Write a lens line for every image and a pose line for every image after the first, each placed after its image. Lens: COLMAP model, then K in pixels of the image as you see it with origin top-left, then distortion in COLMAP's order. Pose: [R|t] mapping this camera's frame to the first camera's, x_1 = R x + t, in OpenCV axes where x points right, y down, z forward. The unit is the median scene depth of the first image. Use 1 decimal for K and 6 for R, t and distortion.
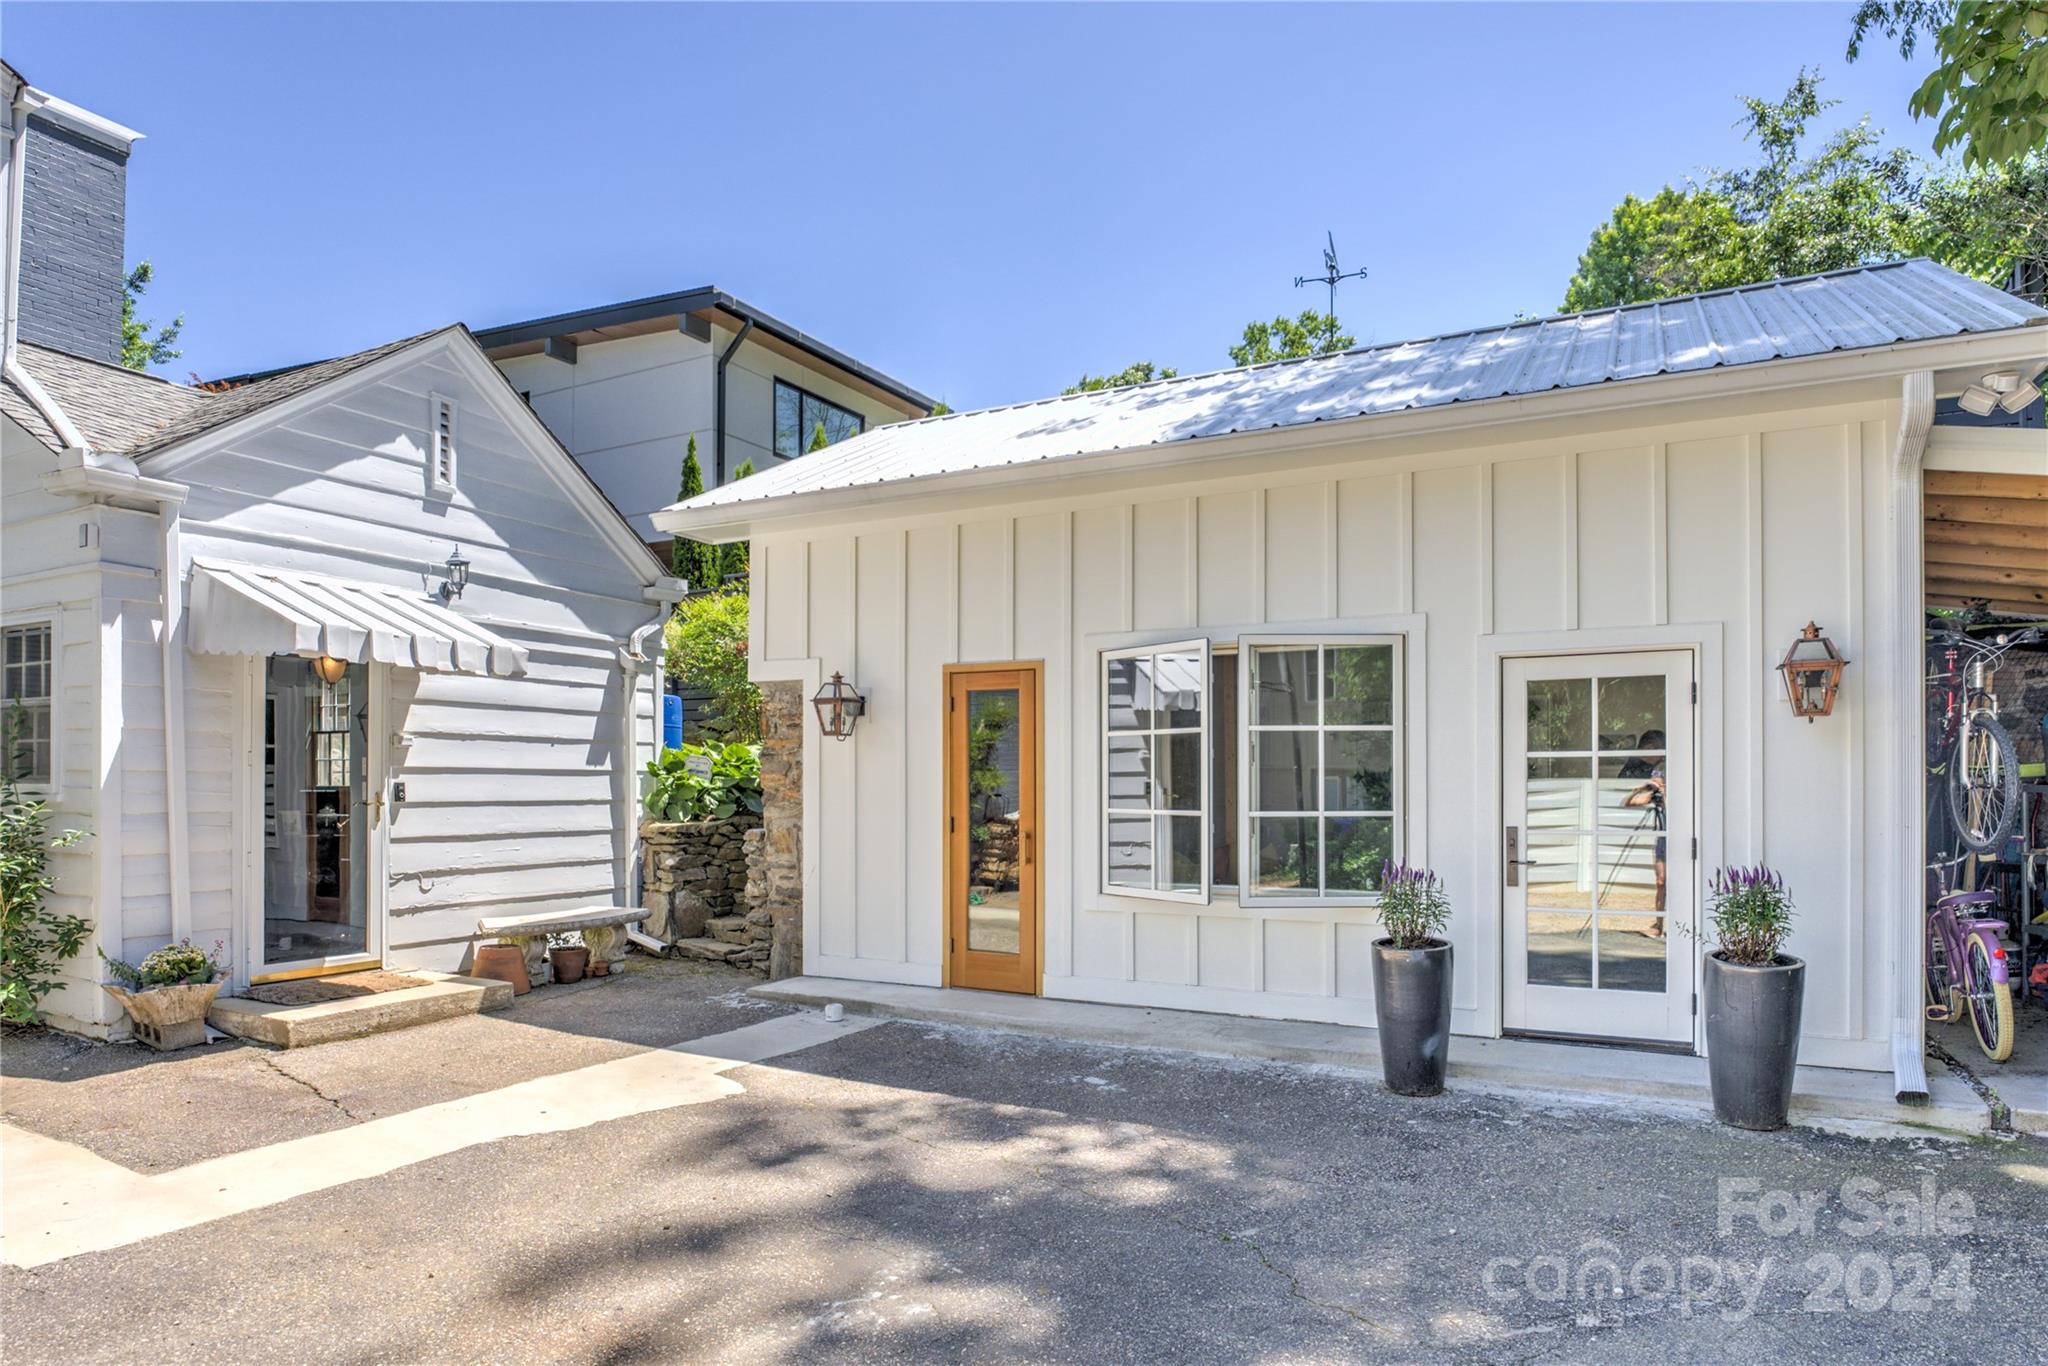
lens RADIAL K [[1190.2, 0, 1024.9], [0, 1190.2, 786.2], [0, 0, 1]] dist [-0.001446, -0.000605]
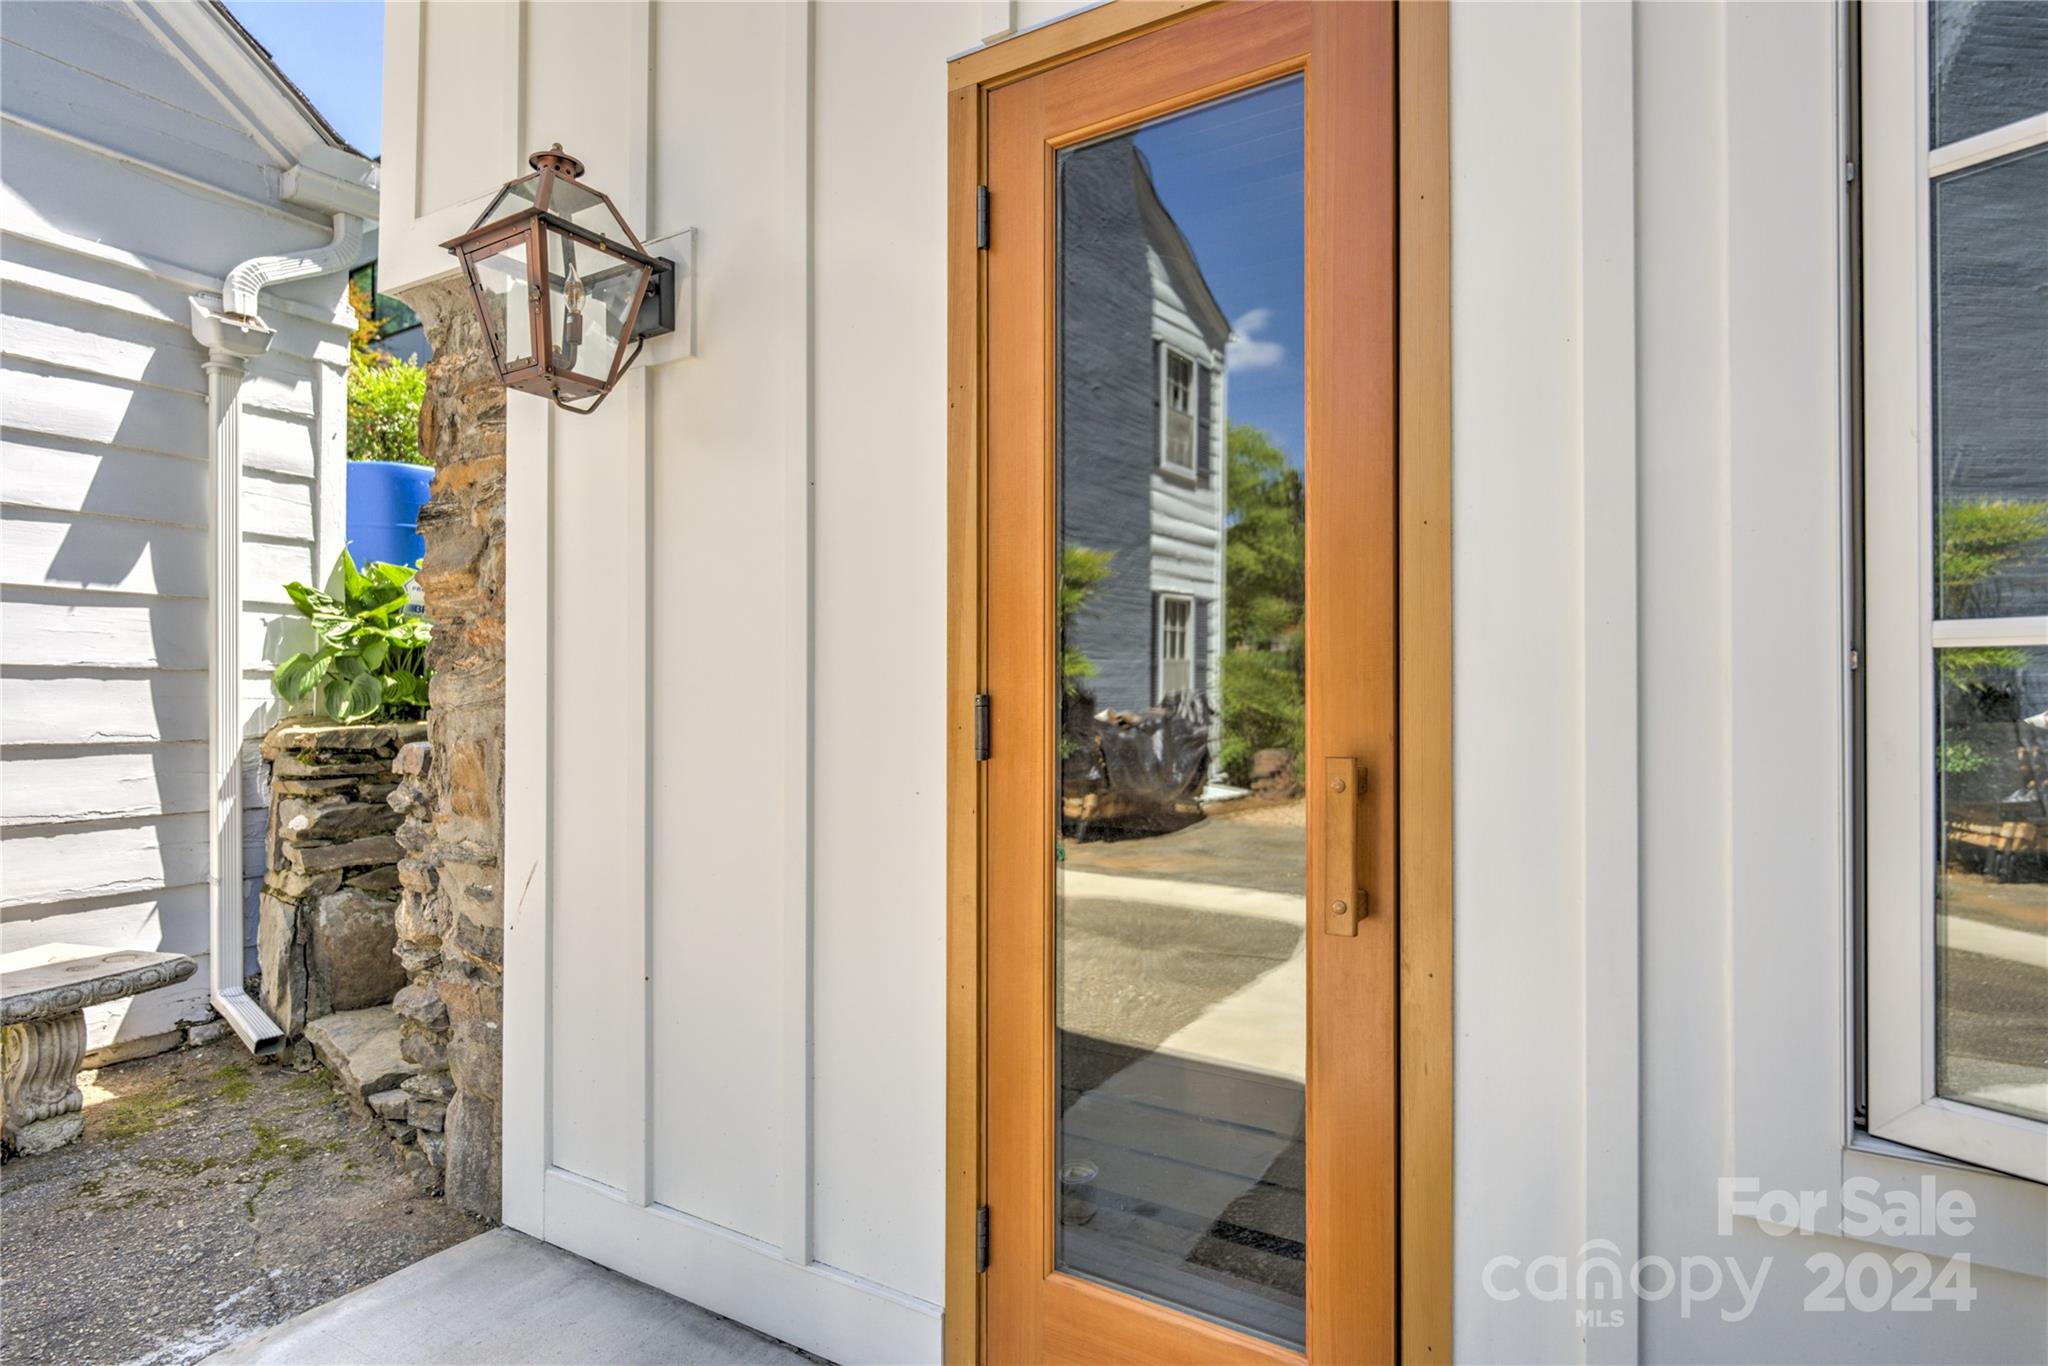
lens RADIAL K [[1069.9, 0, 1024.0], [0, 1069.9, 683.0], [0, 0, 1]] dist [-0.000360, -0.000054]
pose [[0.998690, -0.000514, -0.051171, -0.041881], [-0.000298, 0.999874, -0.015870, 0.026522], [0.051173, 0.015864, 0.998564, 0.773750]]
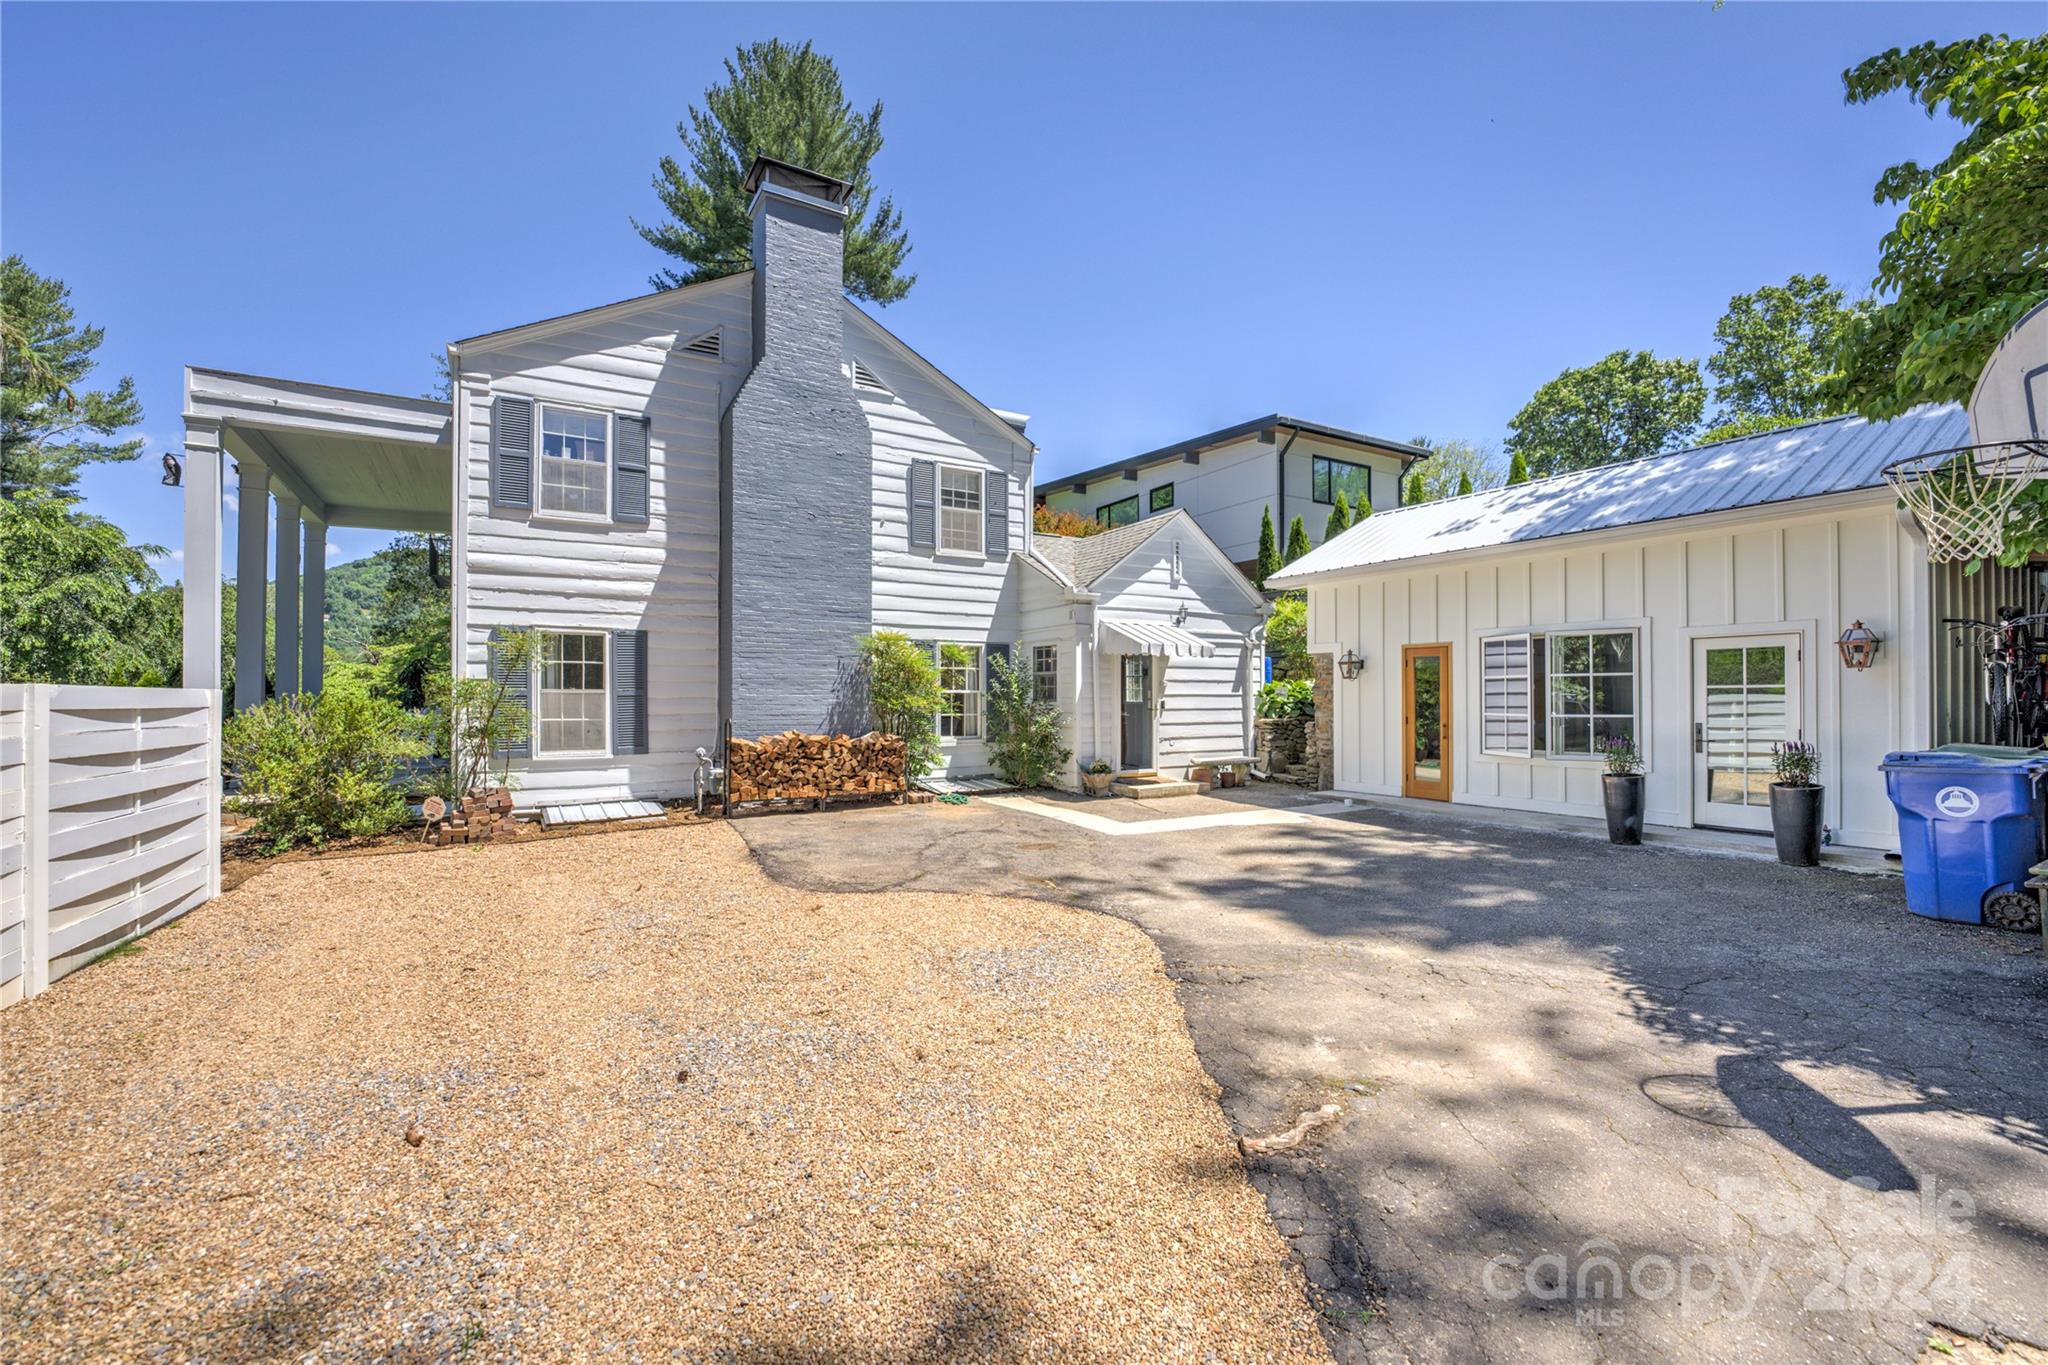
lens RADIAL K [[822.9, 0, 1027.4], [0, 822.9, 696.2], [0, 0, 1]] dist [-0.043914, 0.000025]
pose [[0.857168, -0.003976, -0.515021, 0.105291], [0.002996, 0.999992, -0.002734, -0.008338], [0.515028, 0.000801, 0.857173, -0.580276]]
